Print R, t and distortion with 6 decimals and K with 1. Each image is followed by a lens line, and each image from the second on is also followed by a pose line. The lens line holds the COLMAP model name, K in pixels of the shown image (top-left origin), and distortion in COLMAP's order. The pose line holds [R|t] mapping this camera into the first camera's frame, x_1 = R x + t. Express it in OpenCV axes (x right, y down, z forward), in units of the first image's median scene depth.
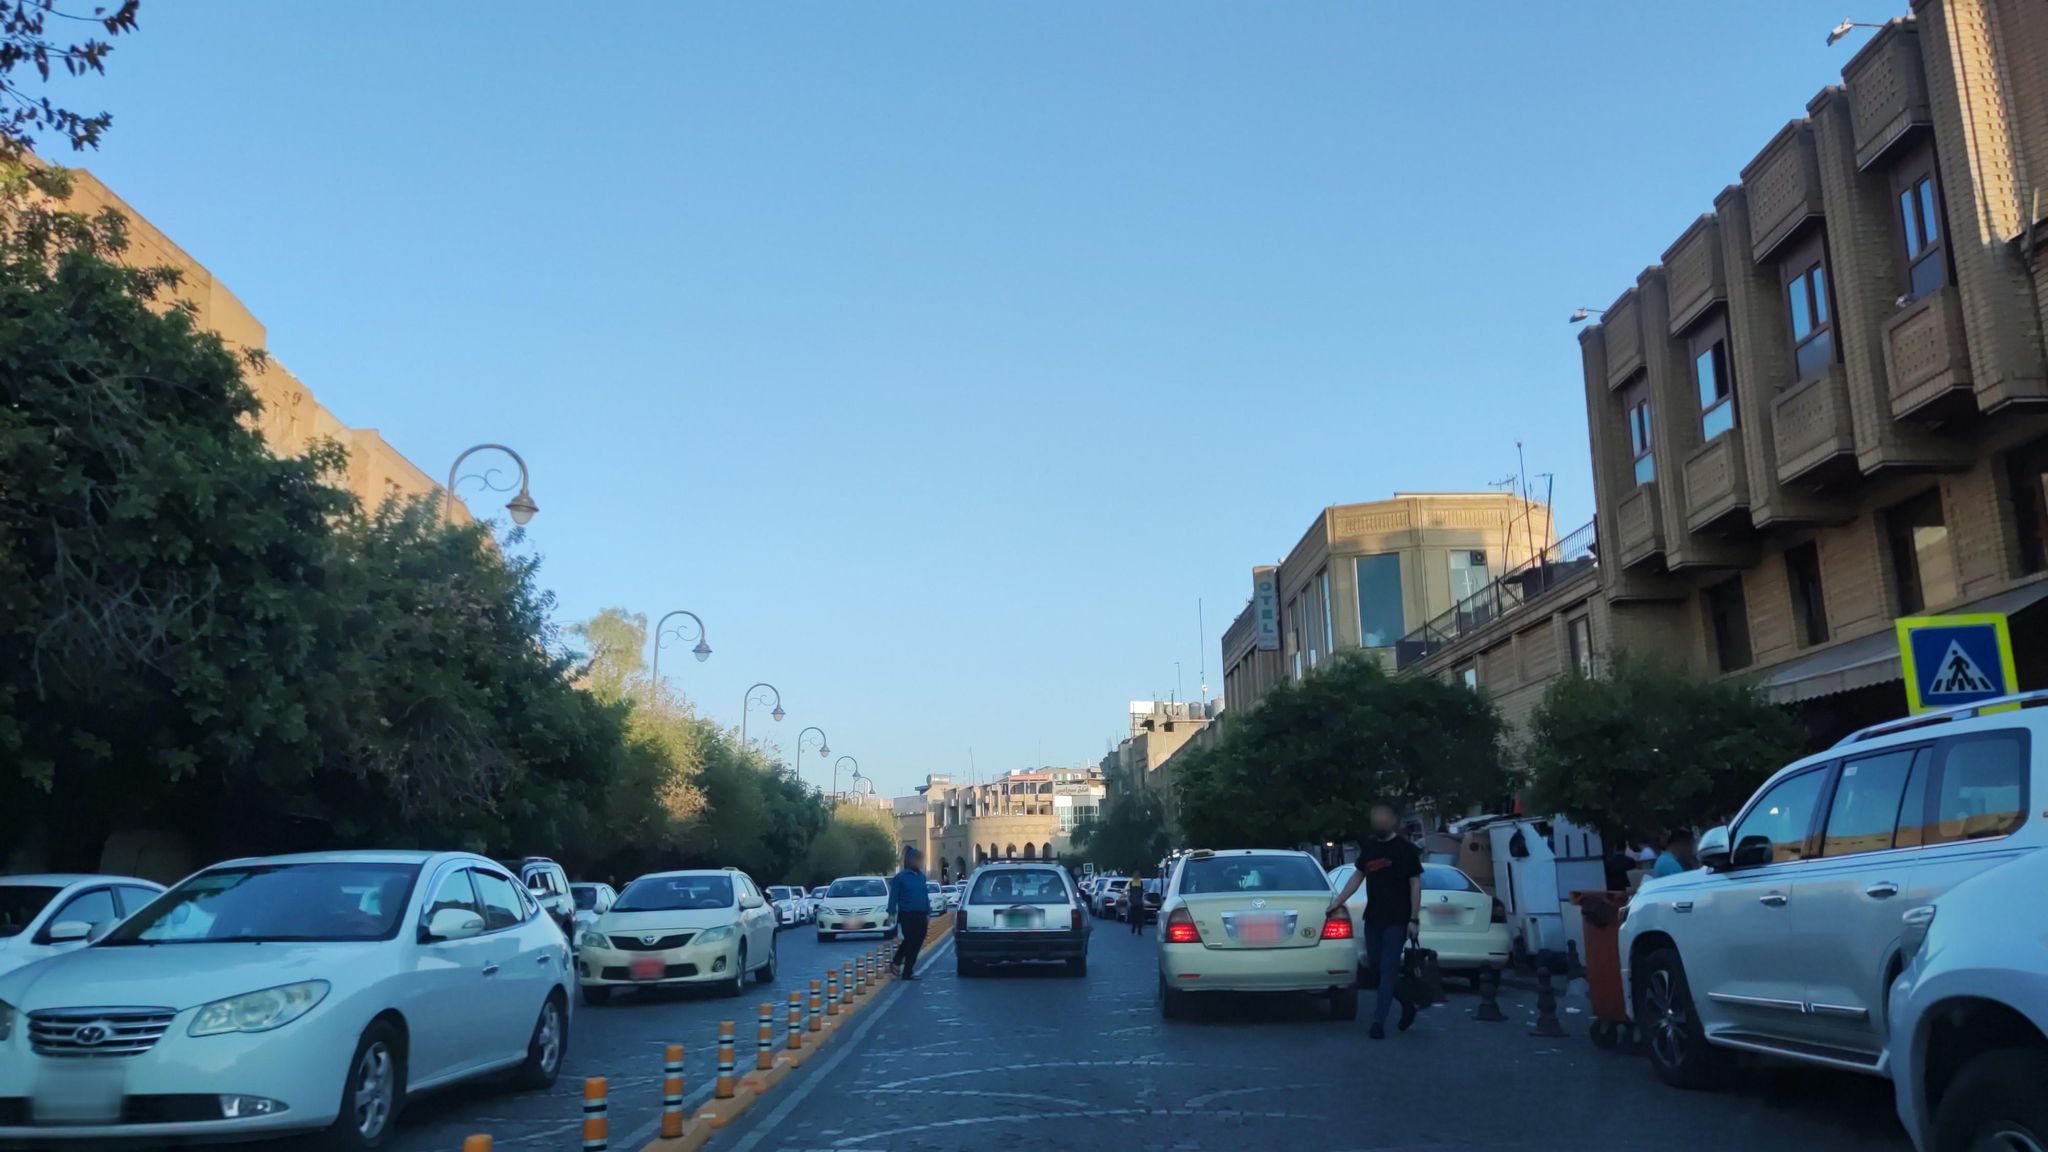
lens RADIAL K [[1541.9, 0, 1054.0], [0, 1541.9, 524.5], [0, 0, 1]] dist [0.041703, -0.086905]
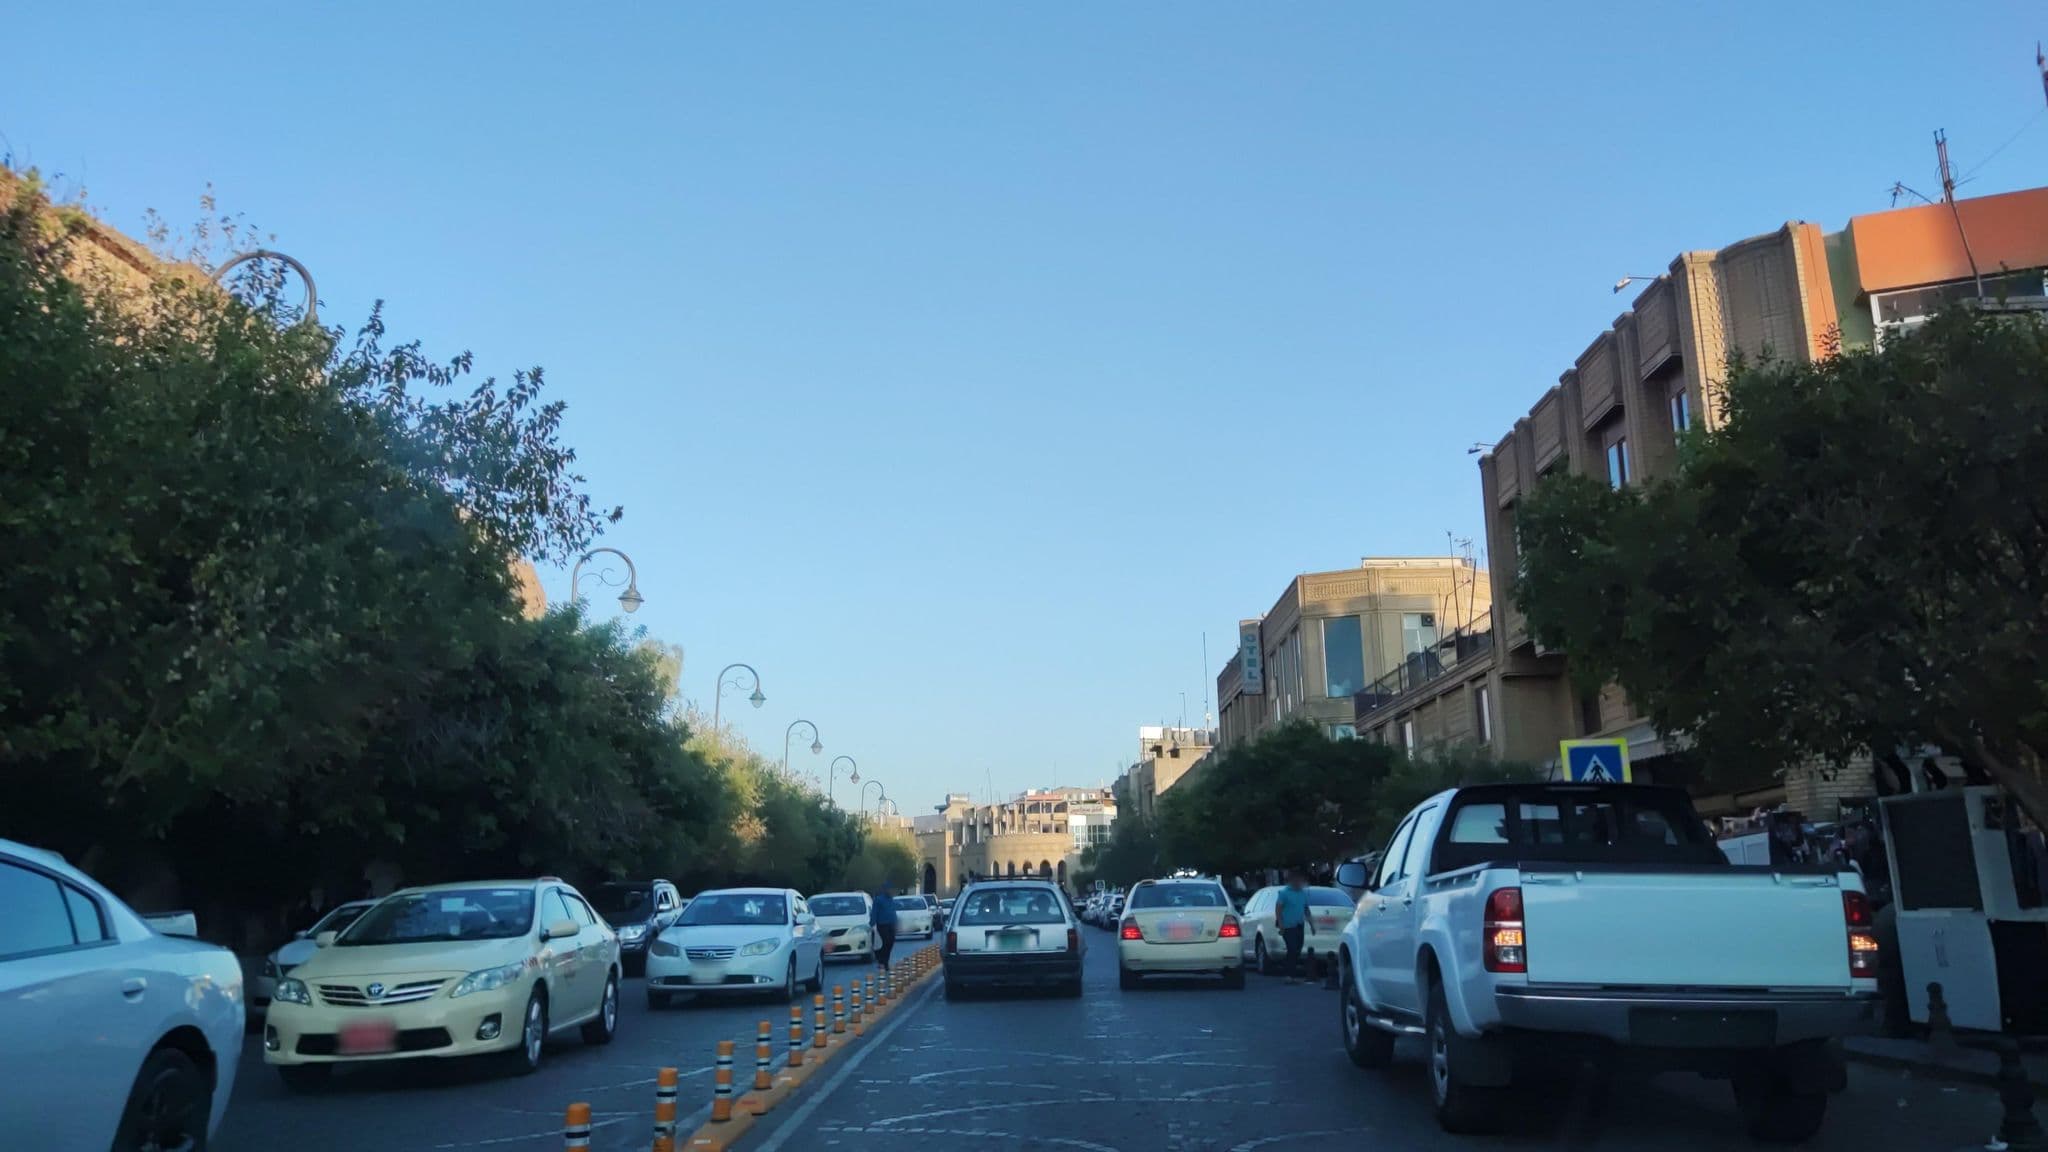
lens RADIAL K [[1506.1, 0, 1024.0], [0, 1506.1, 576.0], [0, 0, 1]] dist [-0.003799, -0.002129]
pose [[0.999559, -0.005829, -0.029128, 0.005199], [0.006323, 0.999837, 0.016886, -0.031599], [0.029025, -0.017063, 0.999433, -0.132450]]
